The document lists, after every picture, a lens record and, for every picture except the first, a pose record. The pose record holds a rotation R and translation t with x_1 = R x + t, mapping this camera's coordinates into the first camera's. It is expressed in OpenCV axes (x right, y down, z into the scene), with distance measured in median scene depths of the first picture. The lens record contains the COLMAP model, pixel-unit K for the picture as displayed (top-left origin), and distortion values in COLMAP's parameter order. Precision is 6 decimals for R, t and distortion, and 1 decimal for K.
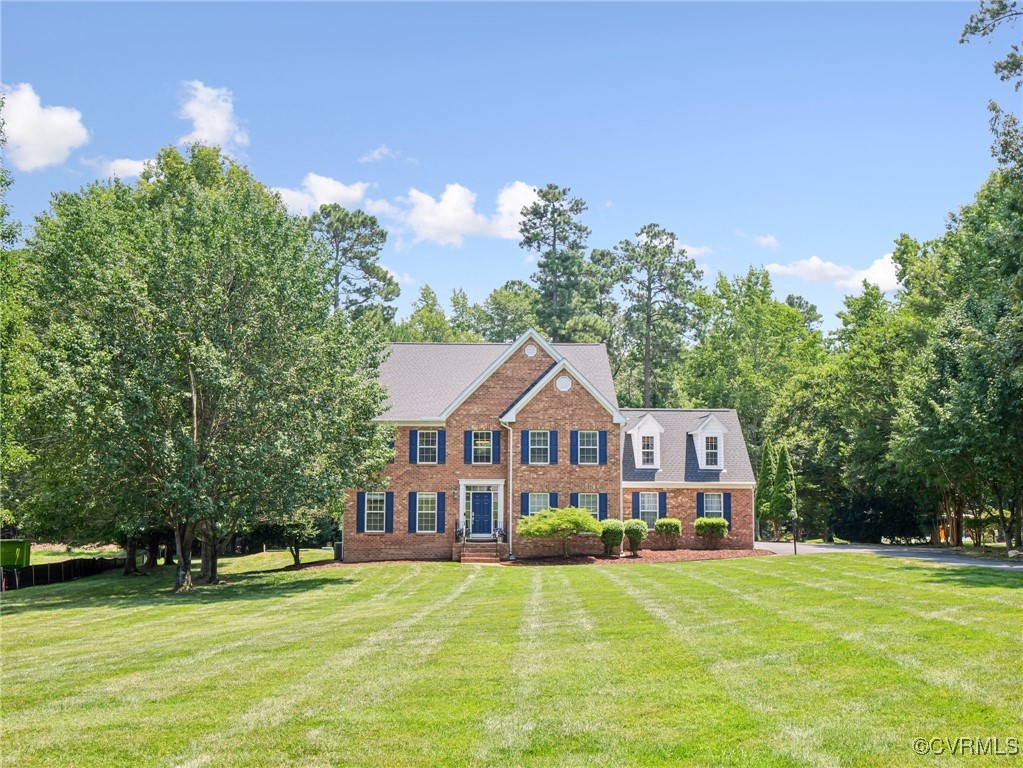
lens RADIAL K [[1059.7, 0, 513.3], [0, 1059.7, 383.2], [0, 0, 1]] dist [0.020954, 0.000000]
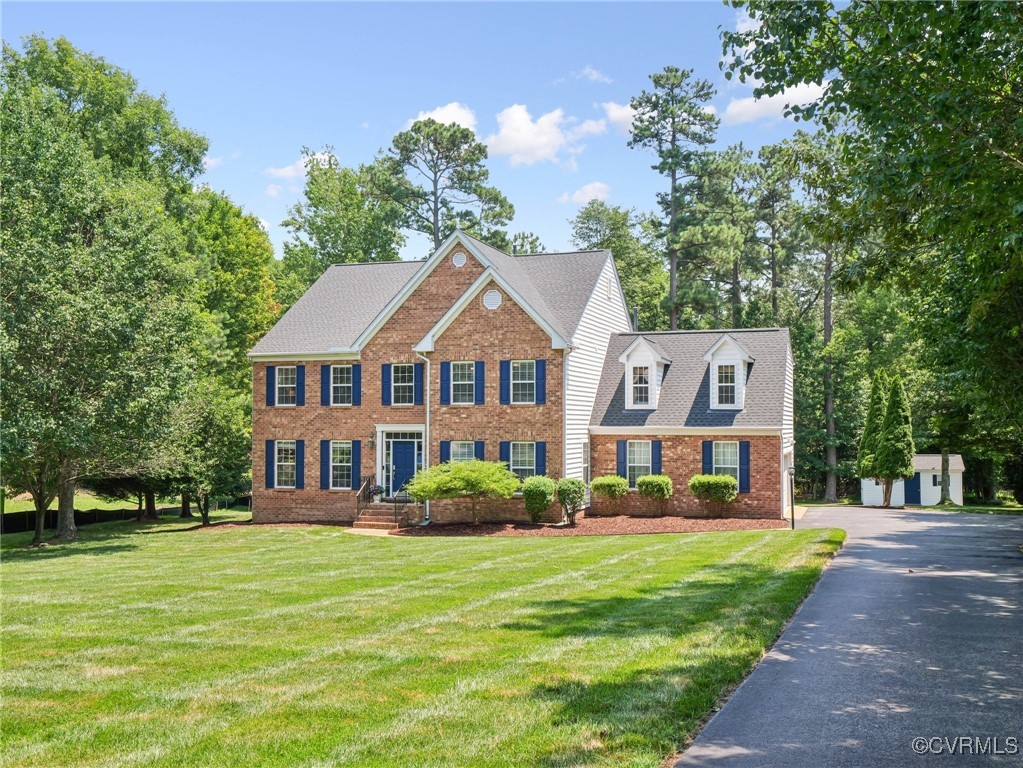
lens RADIAL K [[1059.7, 0, 510.5], [0, 1059.7, 385.4], [0, 0, 1]] dist [0.020954, 0.000000]
pose [[0.937621, -0.017830, -0.347202, 0.325390], [0.035340, 0.998399, 0.044164, 0.028908], [0.345859, -0.053679, 0.936750, 0.280680]]
